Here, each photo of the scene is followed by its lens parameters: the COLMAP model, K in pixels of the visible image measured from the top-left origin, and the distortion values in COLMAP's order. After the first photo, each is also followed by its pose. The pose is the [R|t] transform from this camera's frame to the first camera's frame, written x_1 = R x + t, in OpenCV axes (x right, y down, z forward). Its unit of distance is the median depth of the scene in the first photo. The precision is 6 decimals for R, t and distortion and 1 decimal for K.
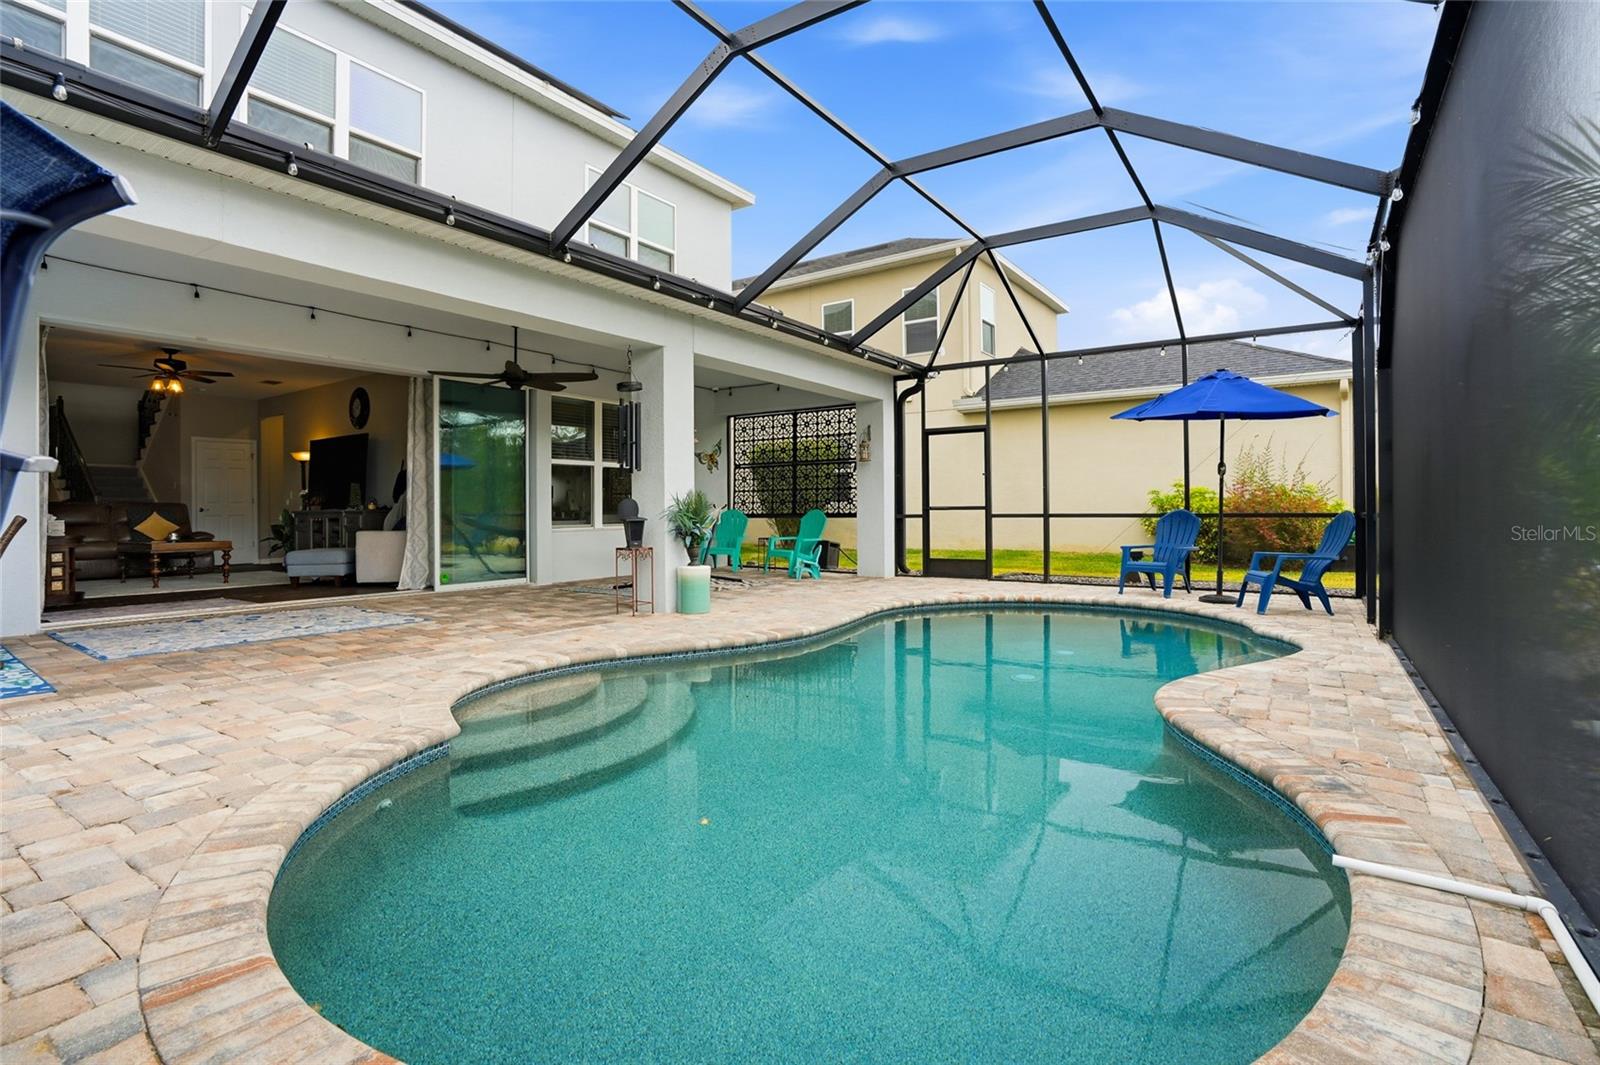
lens RADIAL K [[757.1, 0, 772.7], [0, 757.1, 519.6], [0, 0, 1]] dist [-0.058456, 0.022173]
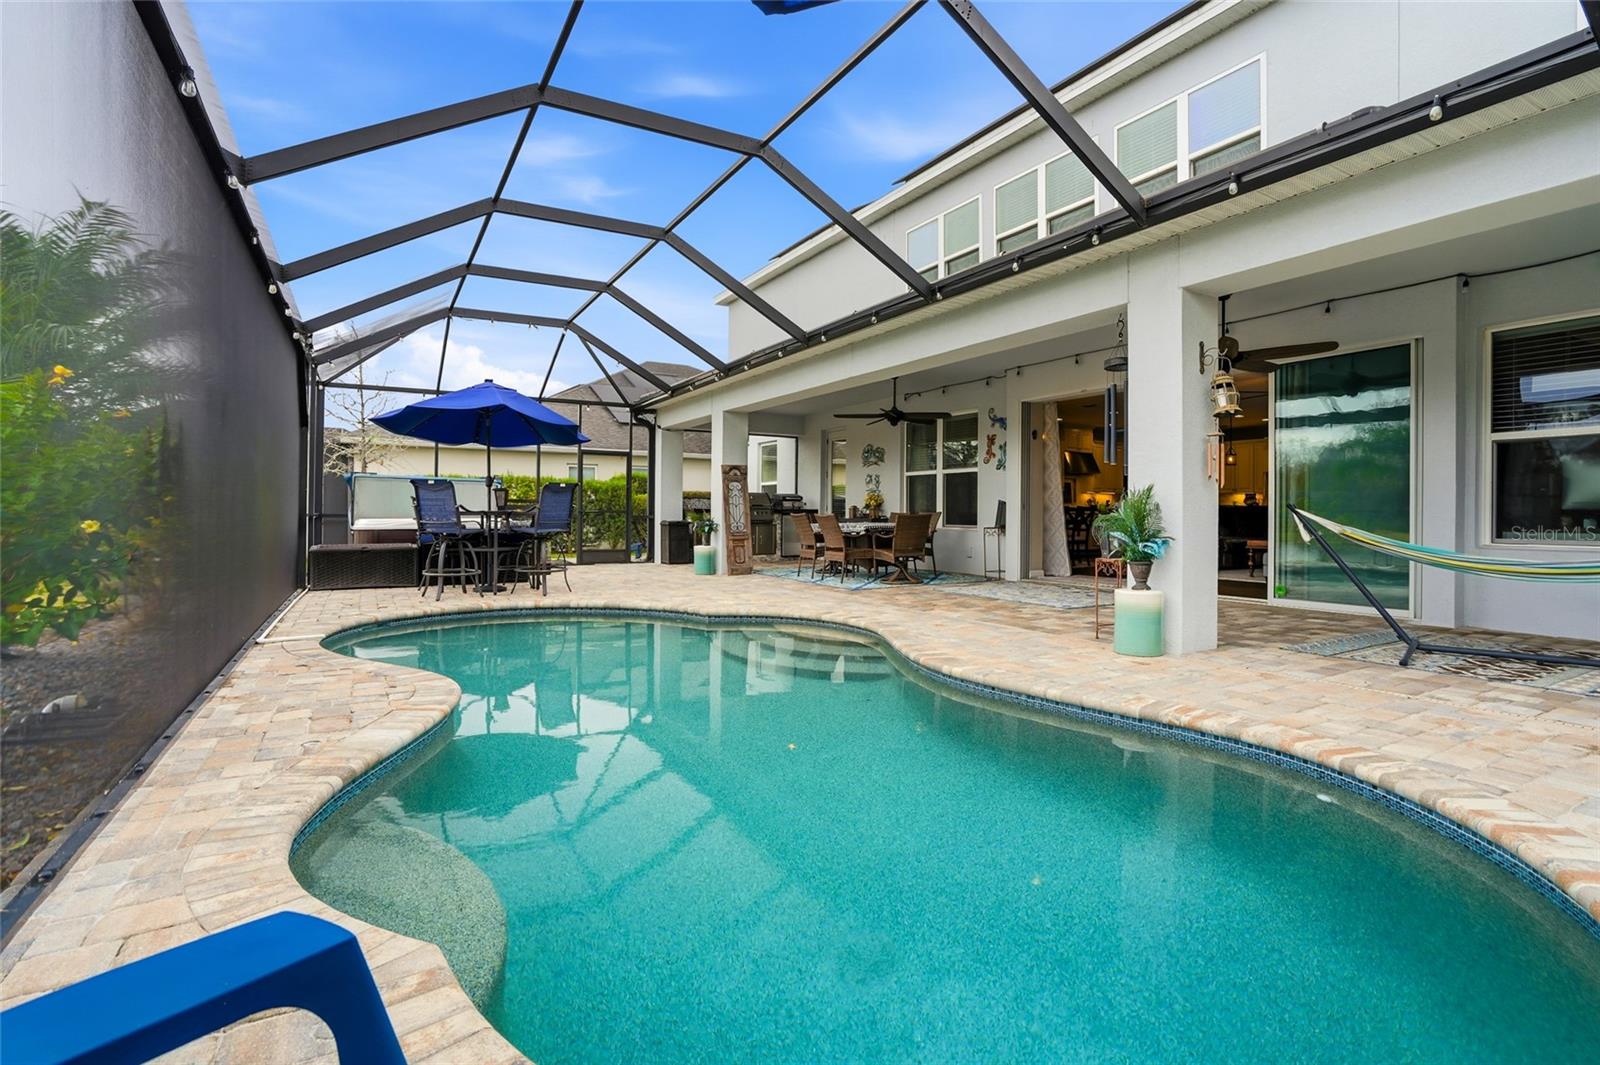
lens RADIAL K [[757.1, 0, 772.7], [0, 757.1, 519.6], [0, 0, 1]] dist [-0.058456, 0.022173]
pose [[-0.434661, 0.011650, -0.900519, 0.834811], [-0.013768, 0.999714, 0.019579, -0.020202], [0.900489, 0.020909, -0.434376, 1.169409]]
